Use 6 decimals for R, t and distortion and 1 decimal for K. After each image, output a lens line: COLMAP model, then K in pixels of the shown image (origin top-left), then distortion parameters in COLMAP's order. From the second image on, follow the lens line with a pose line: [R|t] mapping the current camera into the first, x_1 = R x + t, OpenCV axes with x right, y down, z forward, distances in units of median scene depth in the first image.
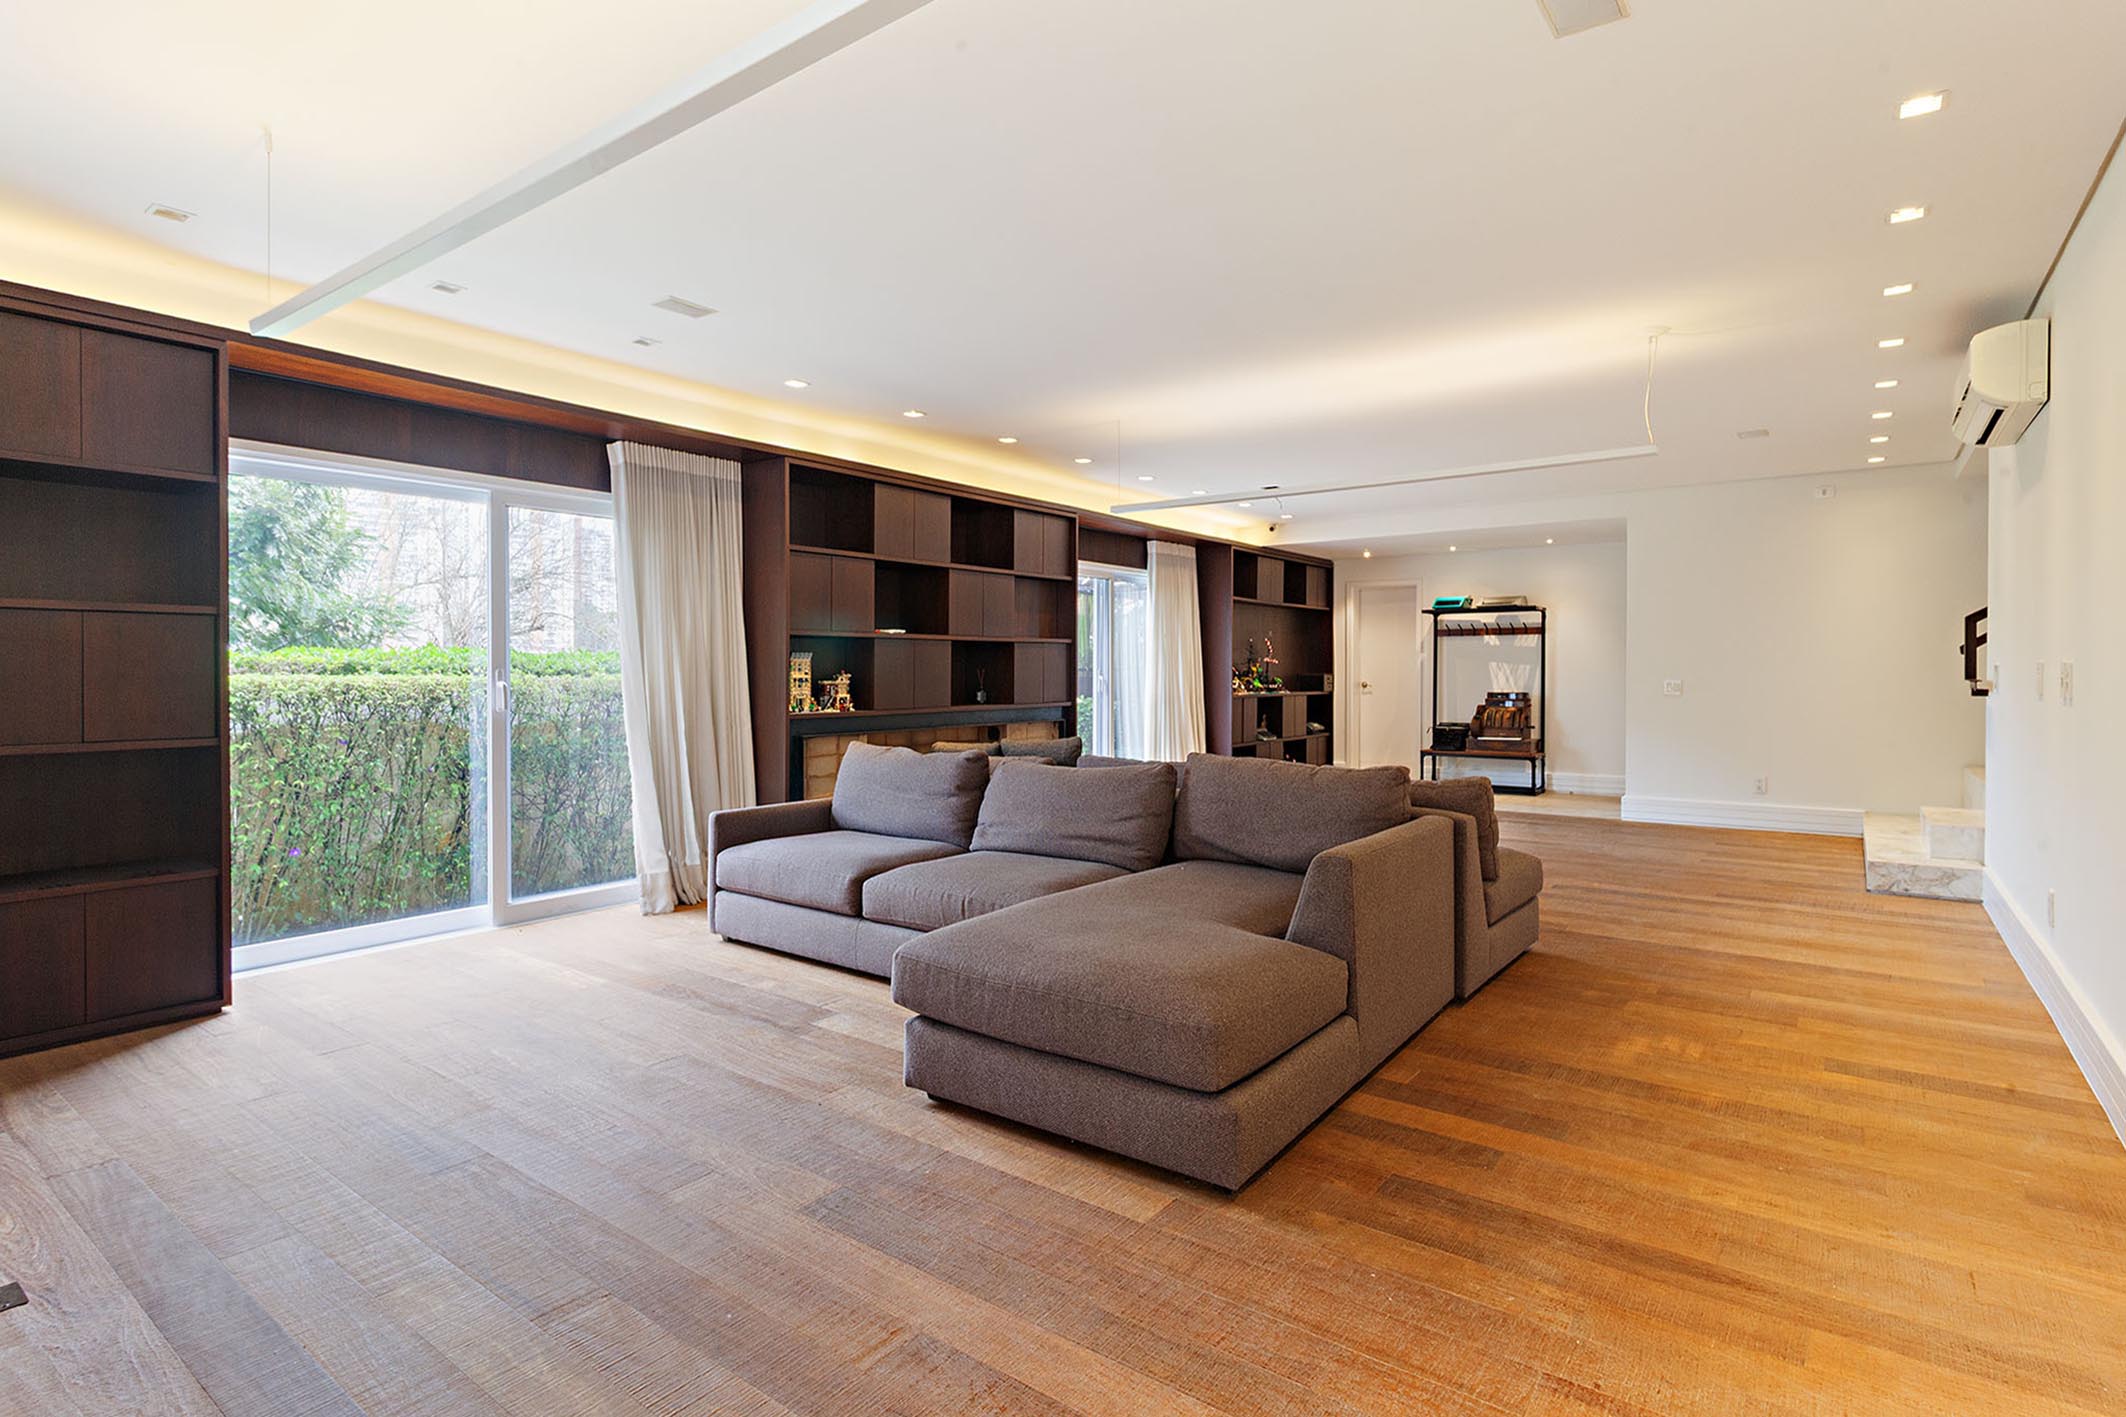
lens RADIAL K [[1004.2, 0, 1189.4], [0, 1004.2, 699.2], [0, 0, 1]] dist [-0.002787, -0.000212]
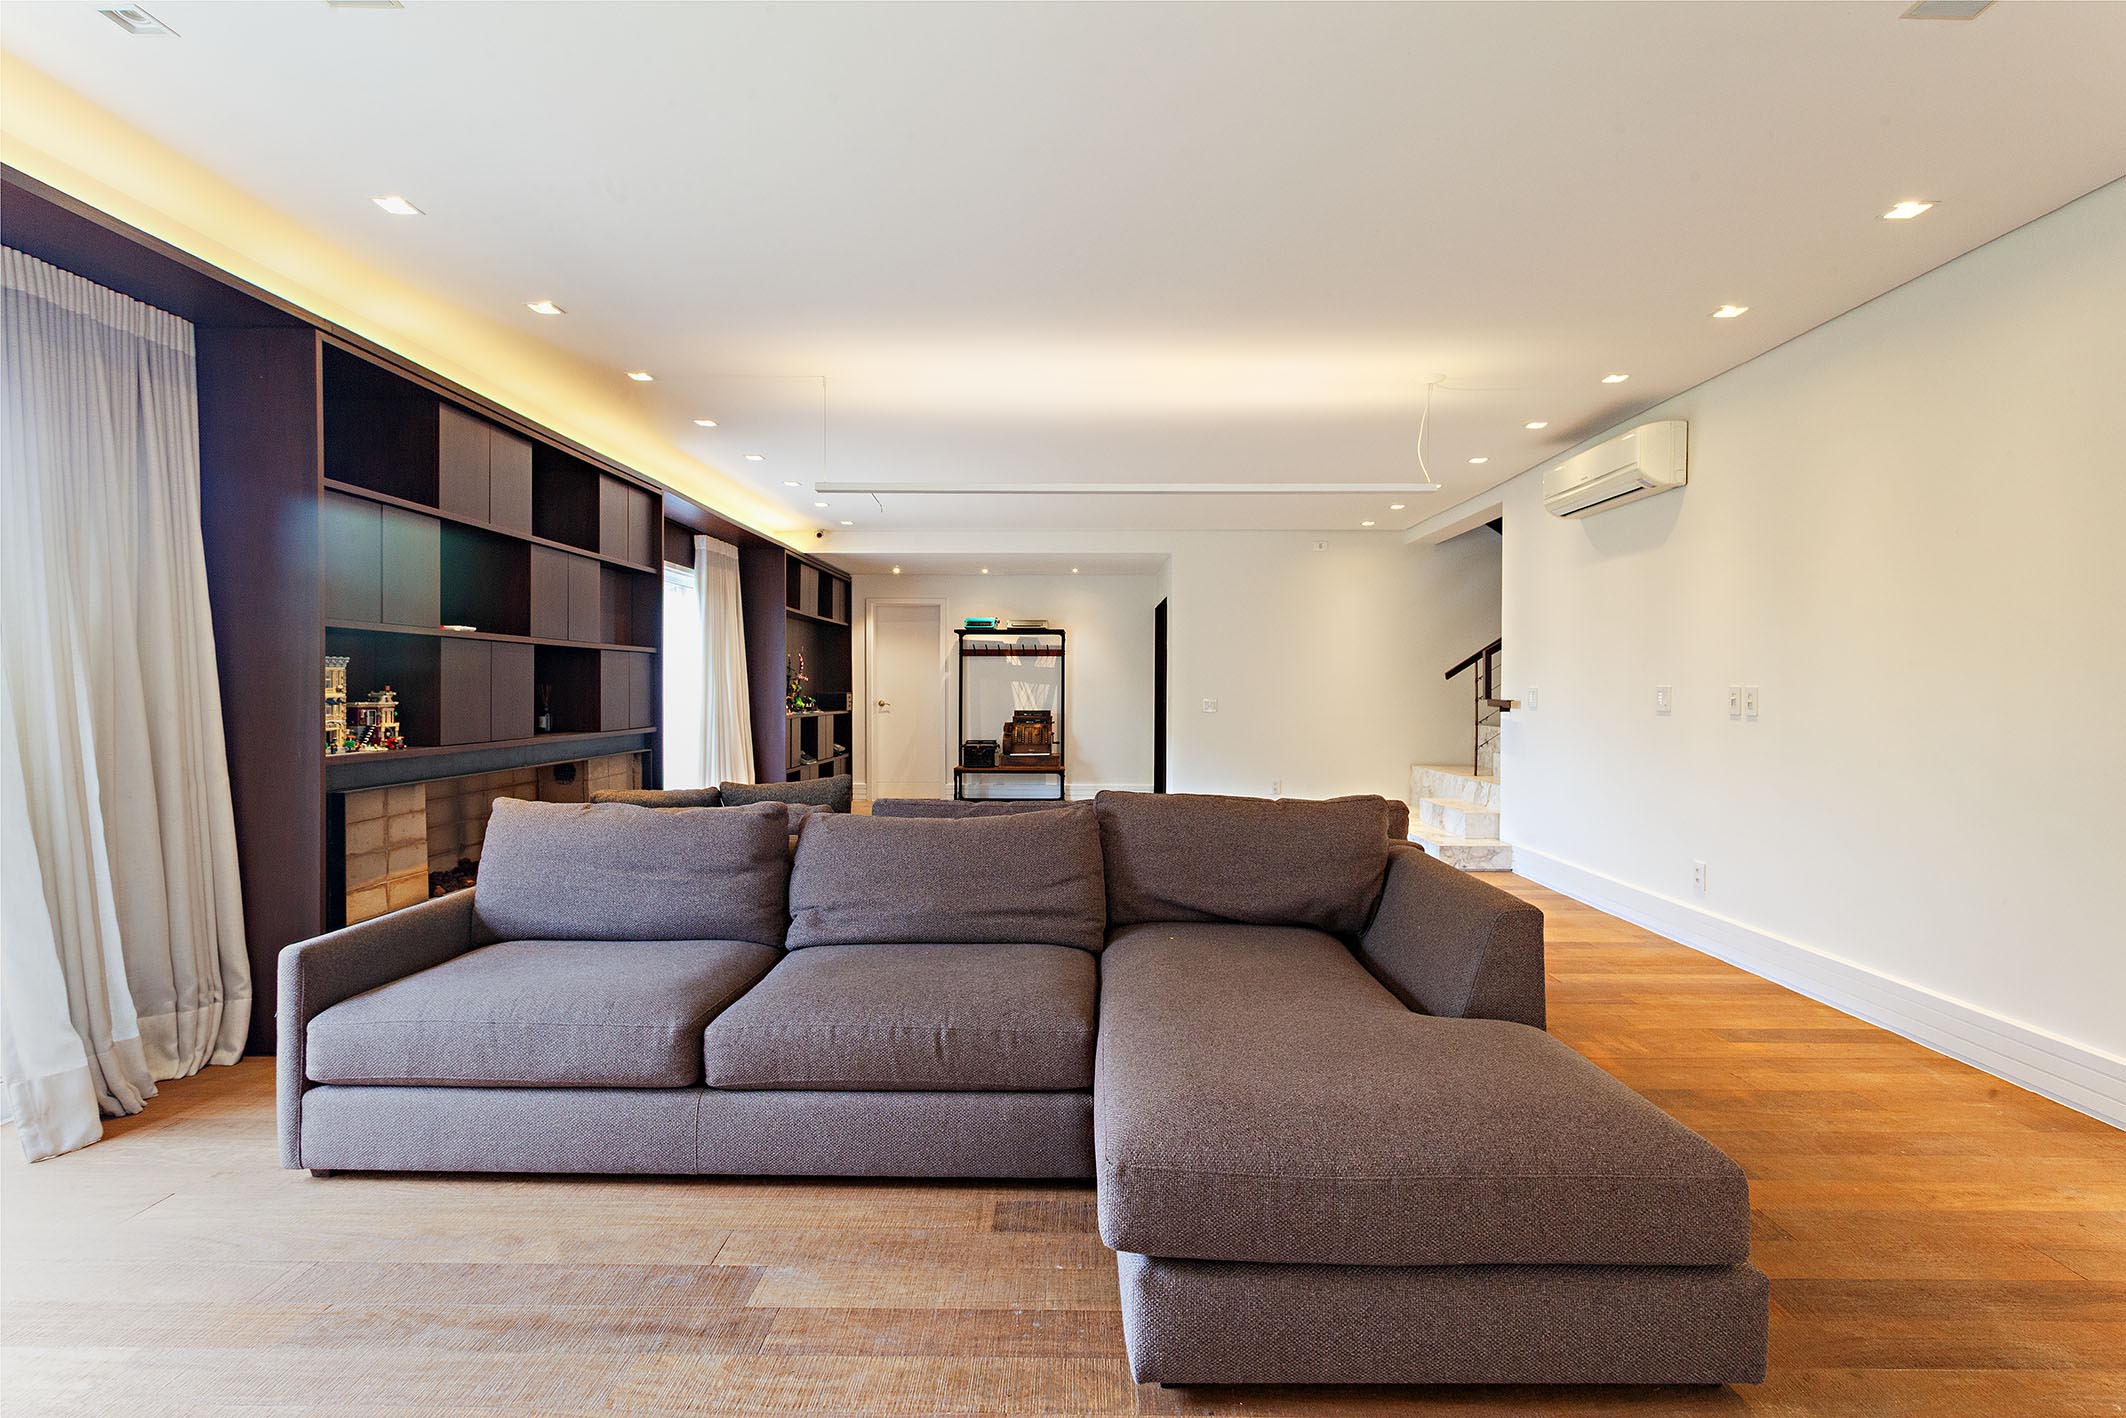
lens RADIAL K [[915.0, 0, 1040.7], [0, 915.0, 714.7], [0, 0, 1]] dist [-0.000103, -0.000268]
pose [[0.843533, -0.010151, 0.536981, -0.283975], [0.010265, 0.999943, 0.002778, -0.006856], [-0.536979, 0.003169, 0.843590, 0.261172]]
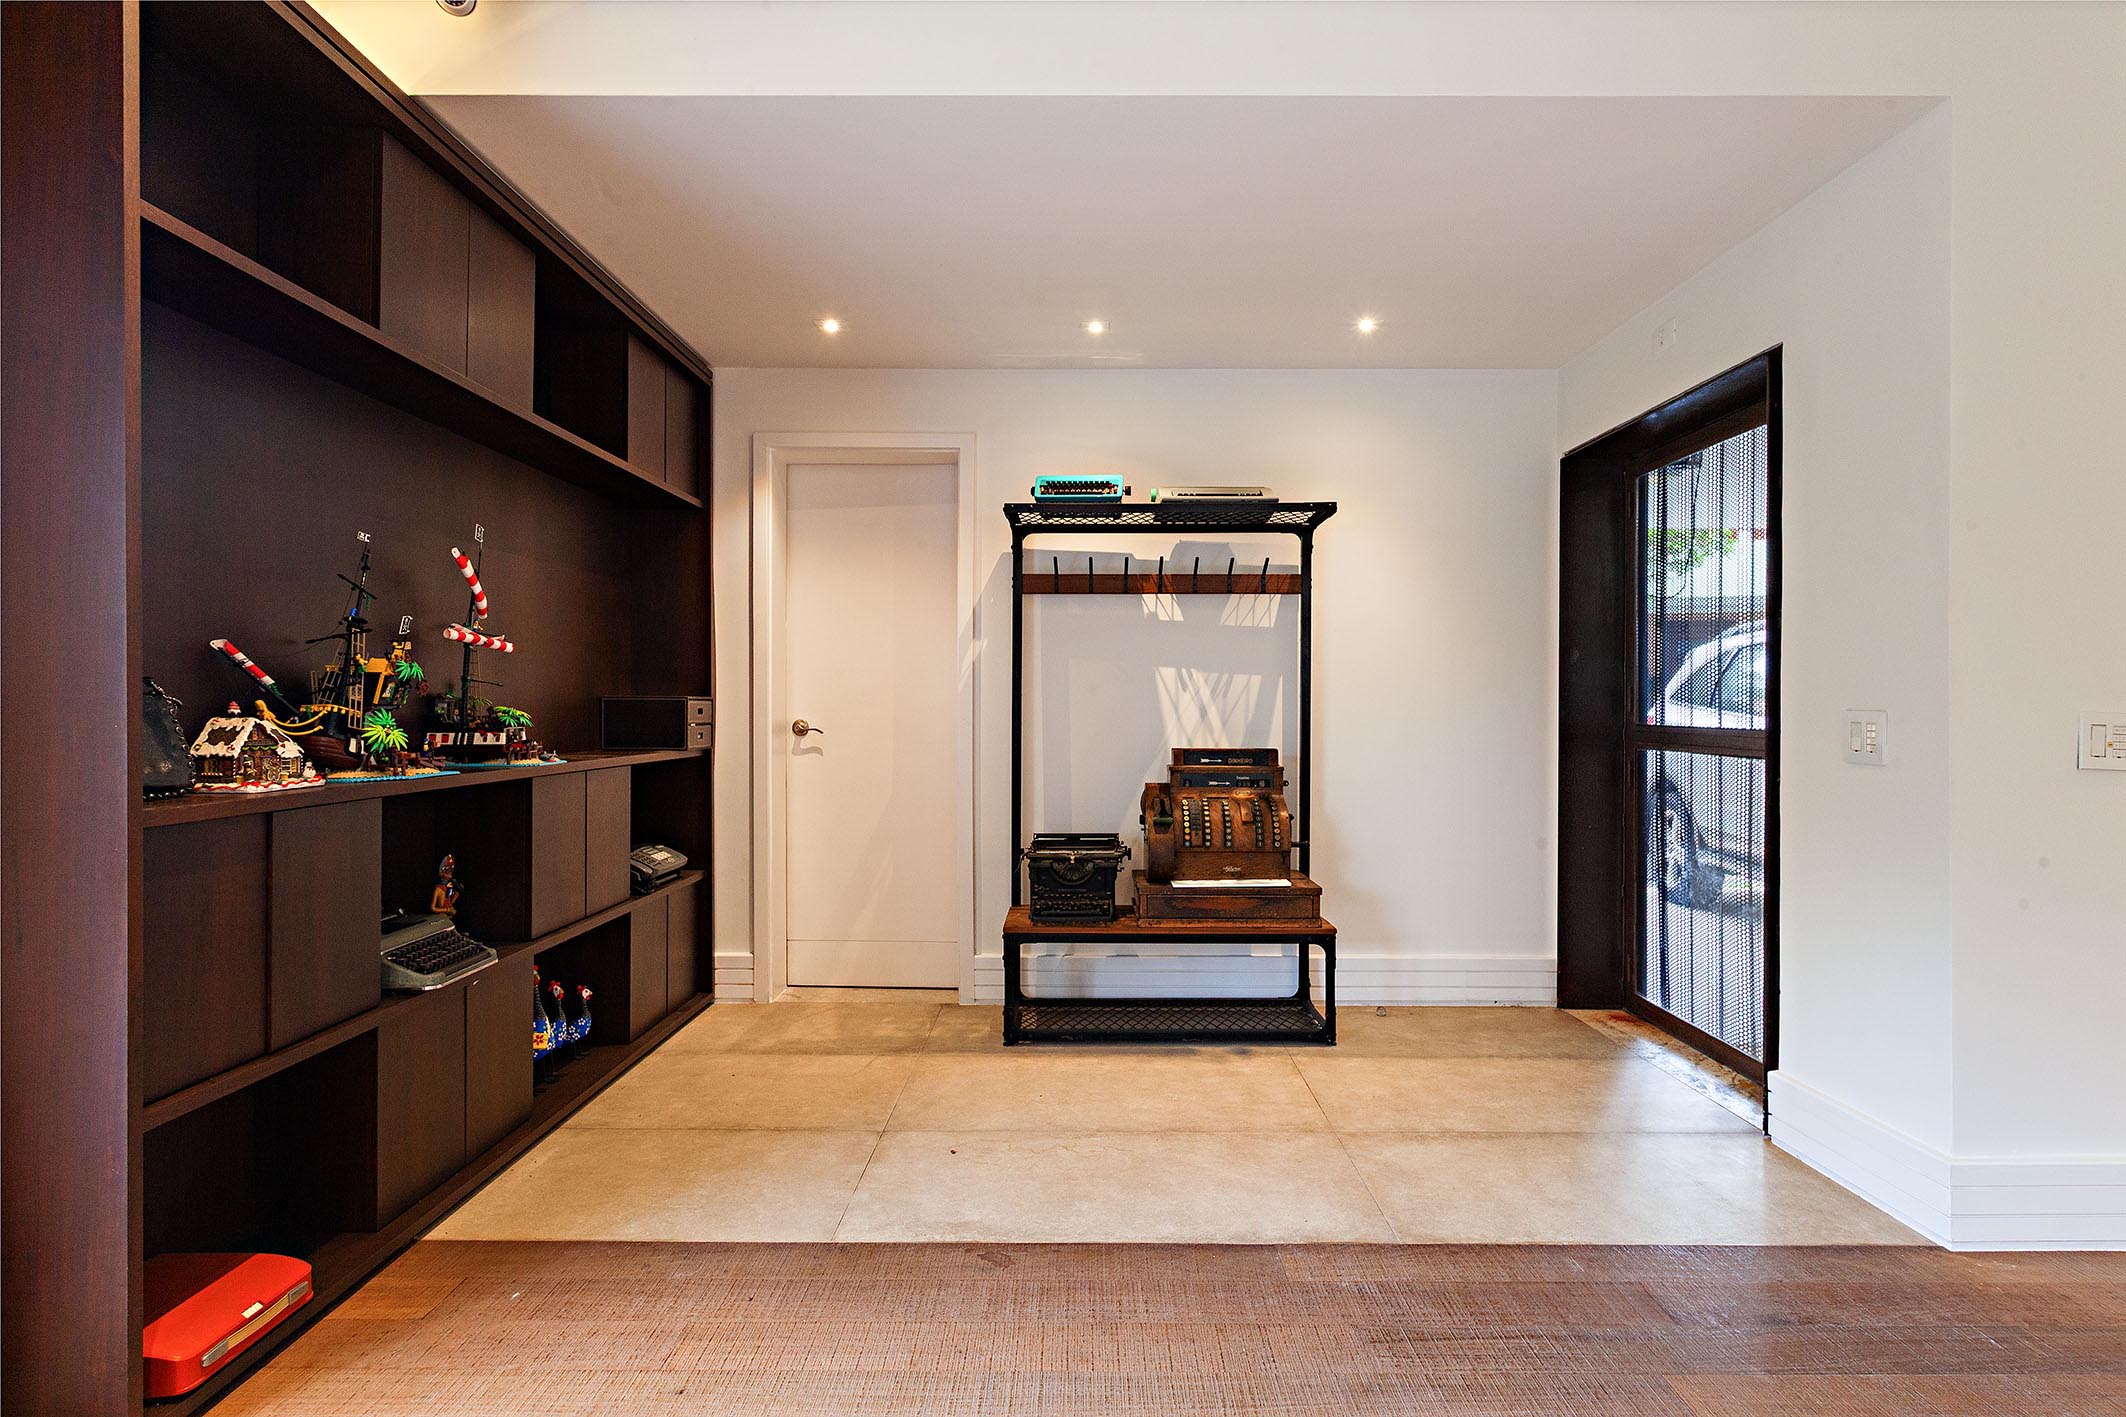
lens RADIAL K [[915.0, 0, 1040.7], [0, 915.0, 714.2], [0, 0, 1]] dist [-0.000103, -0.000268]
pose [[0.854202, -0.001621, 0.519939, 0.123109], [0.011179, 0.999821, -0.015249, -0.021429], [-0.519821, 0.018838, 0.854068, 1.087199]]
